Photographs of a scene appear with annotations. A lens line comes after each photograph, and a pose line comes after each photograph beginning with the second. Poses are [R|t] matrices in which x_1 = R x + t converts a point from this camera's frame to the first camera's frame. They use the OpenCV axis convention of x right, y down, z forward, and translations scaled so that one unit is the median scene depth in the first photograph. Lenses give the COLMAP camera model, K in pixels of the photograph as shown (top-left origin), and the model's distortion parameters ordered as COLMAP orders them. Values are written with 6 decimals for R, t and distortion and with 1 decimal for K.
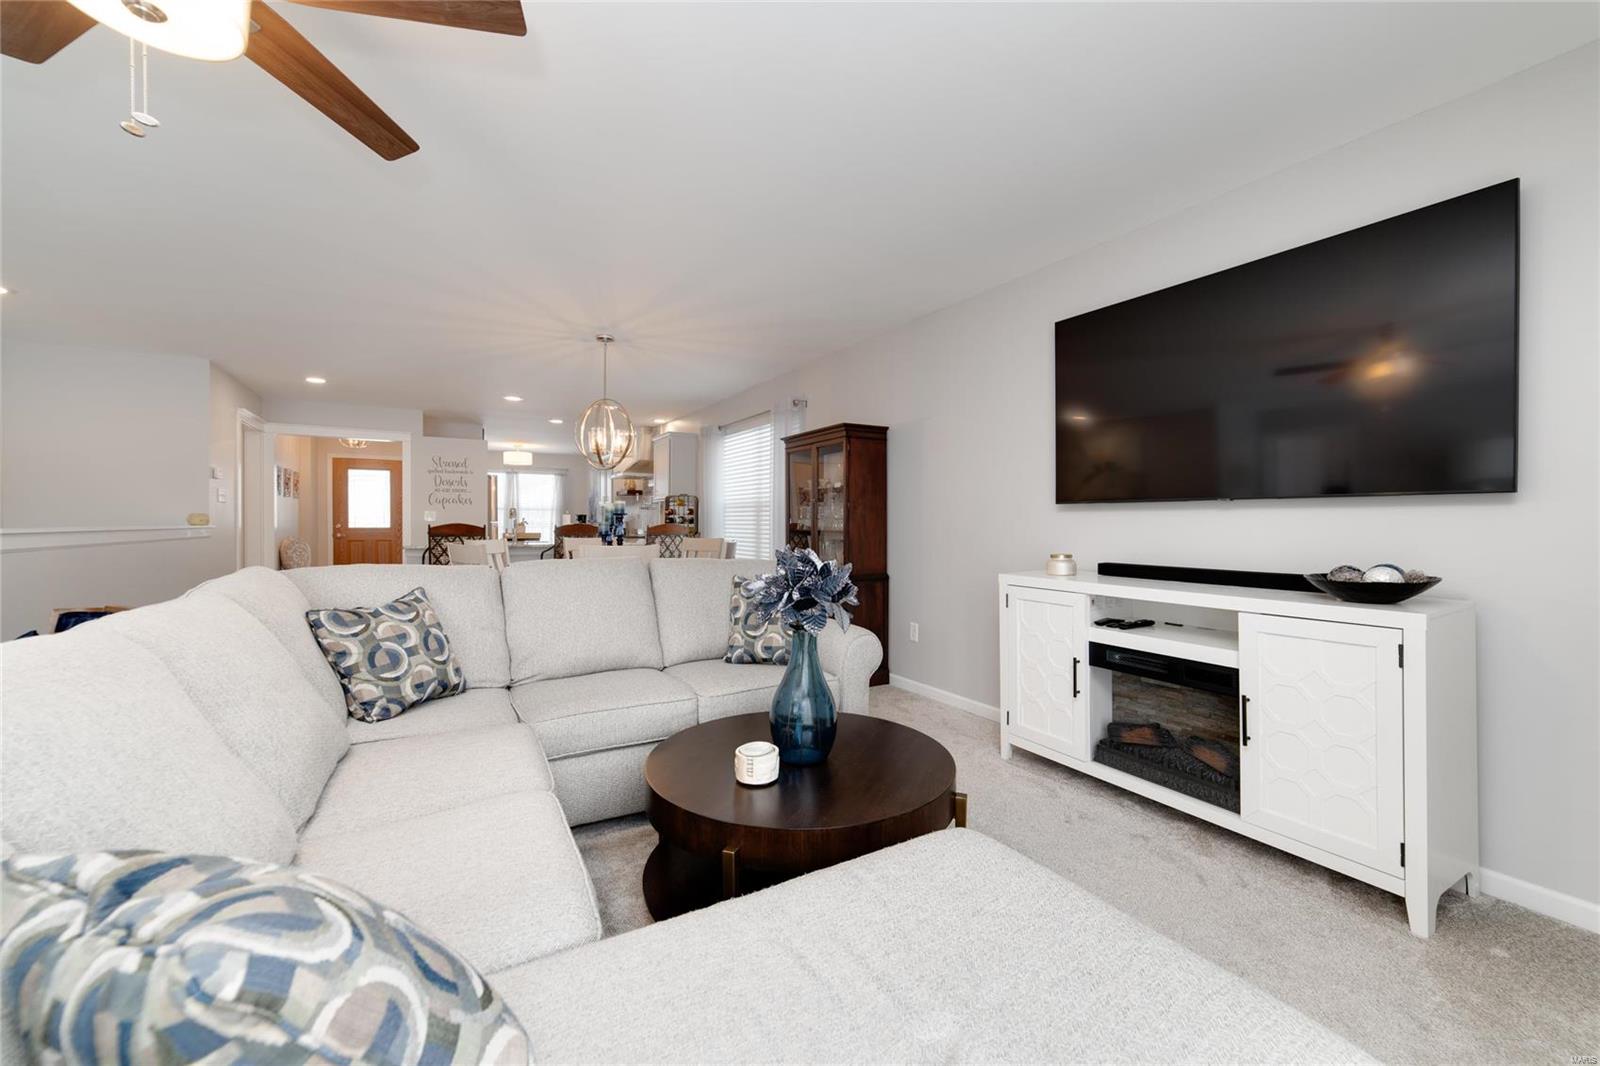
lens RADIAL K [[621.5, 0, 799.8], [0, 621.5, 529.1], [0, 0, 1]] dist [-0.012849, 0.001687]
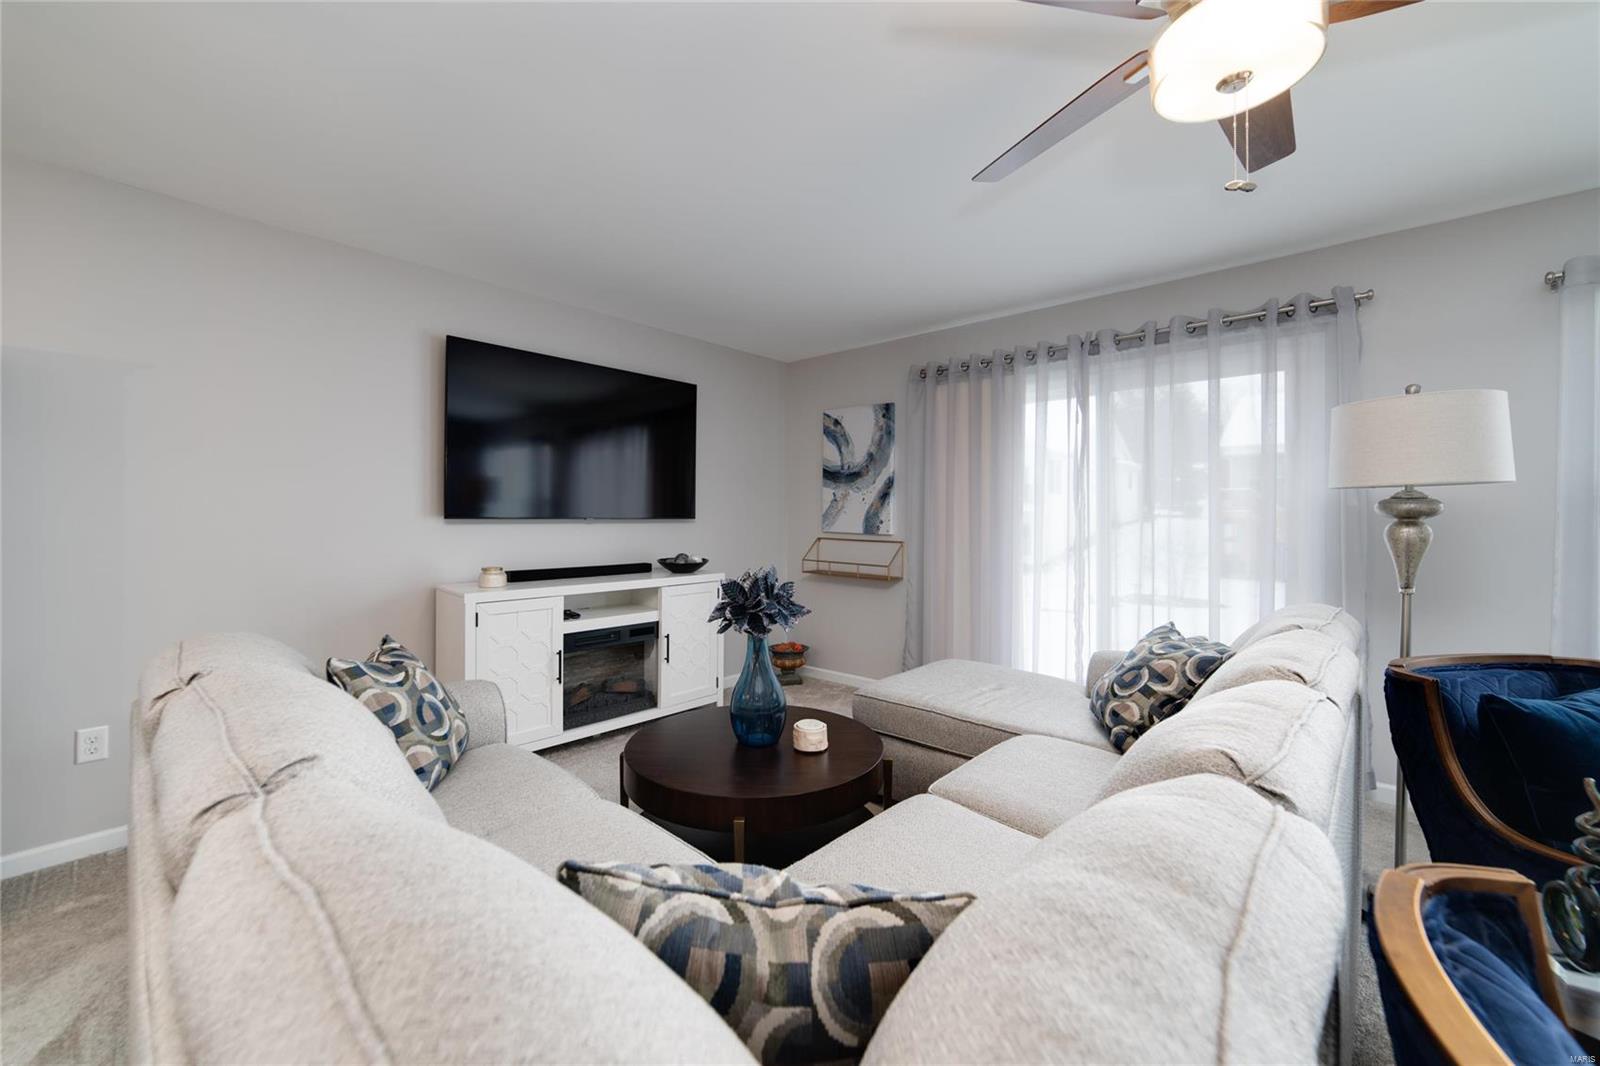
lens RADIAL K [[621.5, 0, 799.6], [0, 621.5, 523.9], [0, 0, 1]] dist [-0.012849, 0.001687]
pose [[-0.298569, -0.011546, 0.954318, -0.285139], [0.009868, 0.999836, 0.015184, -0.017165], [-0.954337, 0.013950, -0.298406, 0.311036]]
